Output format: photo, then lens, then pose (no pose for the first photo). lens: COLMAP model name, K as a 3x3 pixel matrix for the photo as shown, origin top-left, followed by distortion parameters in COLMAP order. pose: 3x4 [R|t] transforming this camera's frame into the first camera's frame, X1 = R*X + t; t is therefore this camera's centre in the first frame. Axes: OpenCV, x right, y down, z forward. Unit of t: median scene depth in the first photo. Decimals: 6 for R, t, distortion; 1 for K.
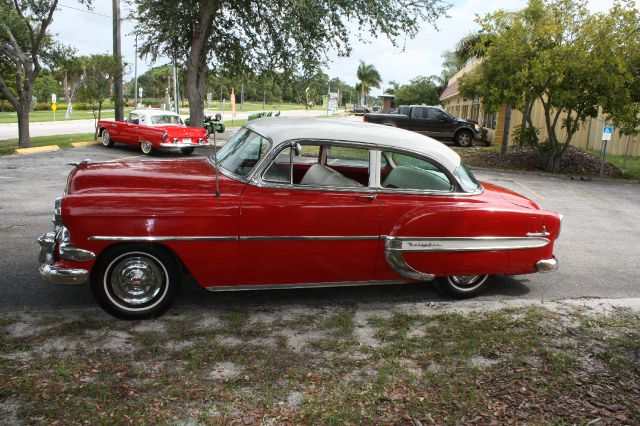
lens RADIAL K [[530.2, 0, 319.0], [0, 530.2, 224.6], [0, 0, 1]] dist [-0.166085, 0.137674]
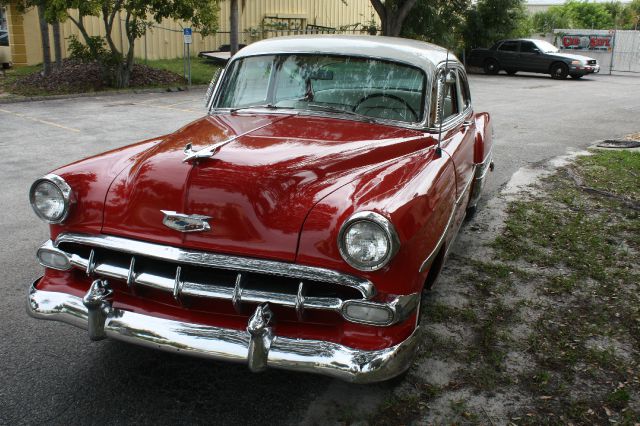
lens RADIAL K [[626.8, 0, 319.5], [0, 626.8, 230.0], [0, 0, 1]] dist [-0.138224, 0.136652]
pose [[0.589582, -0.295747, 0.751616, -0.787871], [0.202009, 0.954972, 0.217304, -0.143253], [-0.782039, 0.023715, 0.622778, 0.520003]]
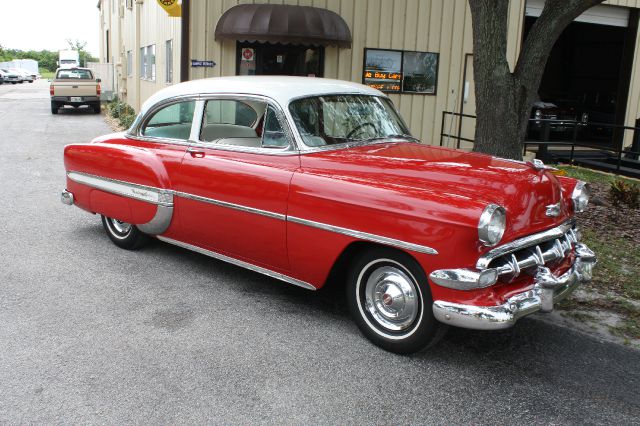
lens RADIAL K [[608.6, 0, 319.4], [0, 608.6, 222.3], [0, 0, 1]] dist [-0.140702, 0.149100]
pose [[-0.525883, -0.275787, 0.804605, -0.923641], [0.118604, 0.912955, 0.390444, -0.380391], [-0.842247, 0.300757, -0.447398, 1.536273]]
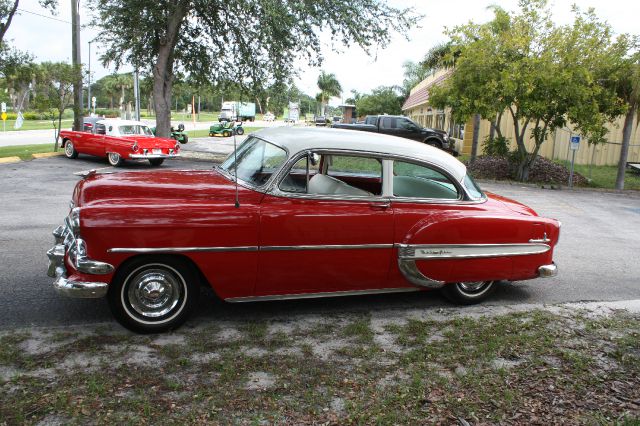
lens RADIAL K [[542.4, 0, 319.5], [0, 542.4, 225.8], [0, 0, 1]] dist [-0.161274, 0.140444]
pose [[0.996951, -0.012199, 0.077072, -0.098972], [0.013825, 0.999692, -0.020603, 0.005116], [-0.076797, 0.021606, 0.996813, -0.023009]]
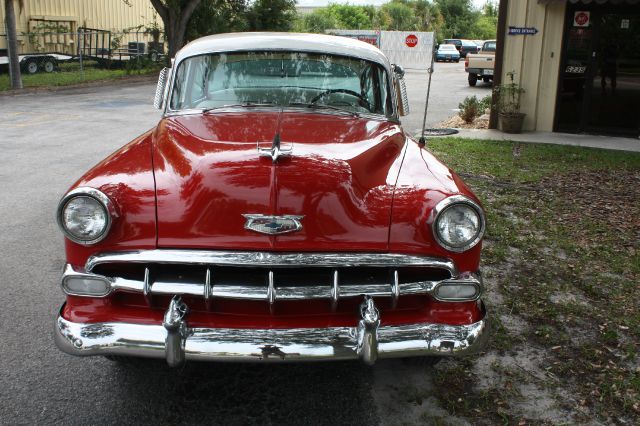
lens RADIAL K [[626.8, 0, 319.5], [0, 626.8, 230.0], [0, 0, 1]] dist [-0.138224, 0.136652]
pose [[0.252276, -0.337878, 0.906750, -0.904989], [0.210427, 0.933790, 0.289409, -0.191374], [-0.944499, 0.117794, 0.306671, 0.746103]]
